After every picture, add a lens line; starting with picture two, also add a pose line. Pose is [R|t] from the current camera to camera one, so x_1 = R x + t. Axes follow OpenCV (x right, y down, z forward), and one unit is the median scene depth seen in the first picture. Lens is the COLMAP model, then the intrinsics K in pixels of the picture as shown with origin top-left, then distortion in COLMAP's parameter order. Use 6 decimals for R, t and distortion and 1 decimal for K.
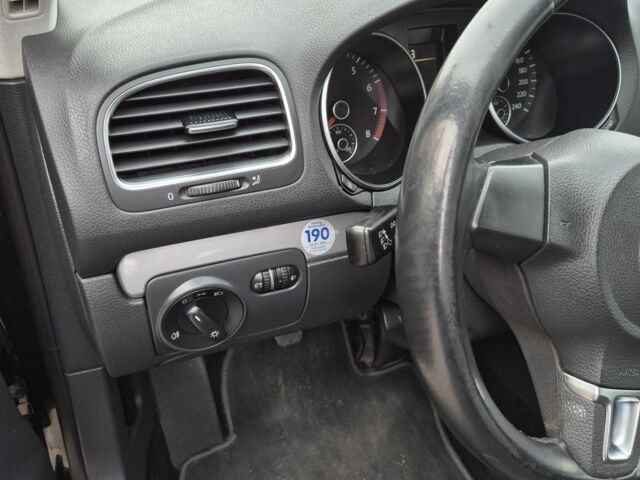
lens RADIAL K [[588.8, 0, 322.7], [0, 588.8, 244.6], [0, 0, 1]] dist [0.038451, 0.000000]
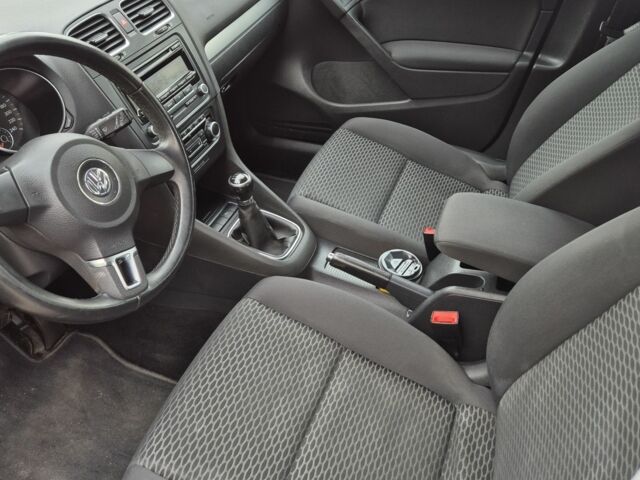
lens RADIAL K [[588.8, 0, 320.9], [0, 588.8, 237.0], [0, 0, 1]] dist [0.038451, 0.000000]
pose [[0.737336, -0.482846, 0.472436, 0.062786], [0.466377, 0.869796, 0.161082, 0.118947], [-0.488701, 0.101562, 0.866520, -0.632662]]
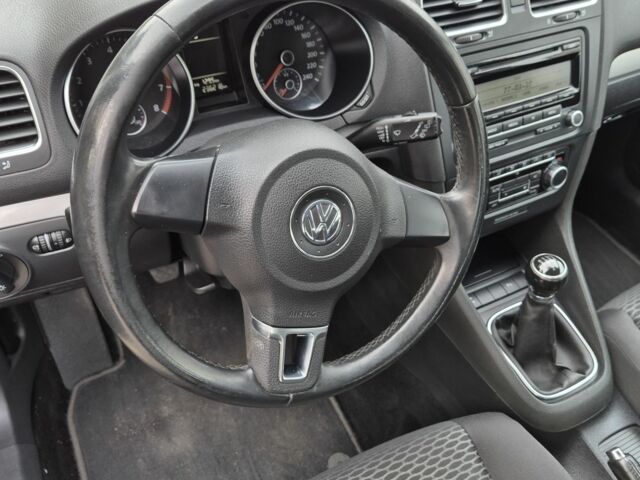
lens RADIAL K [[588.8, 0, 325.6], [0, 588.8, 233.7], [0, 0, 1]] dist [0.038451, 0.000000]
pose [[0.999759, -0.016590, 0.014375, 0.341627], [0.014782, 0.992927, 0.117806, -0.068242], [-0.016228, -0.117565, 0.992933, -0.153837]]
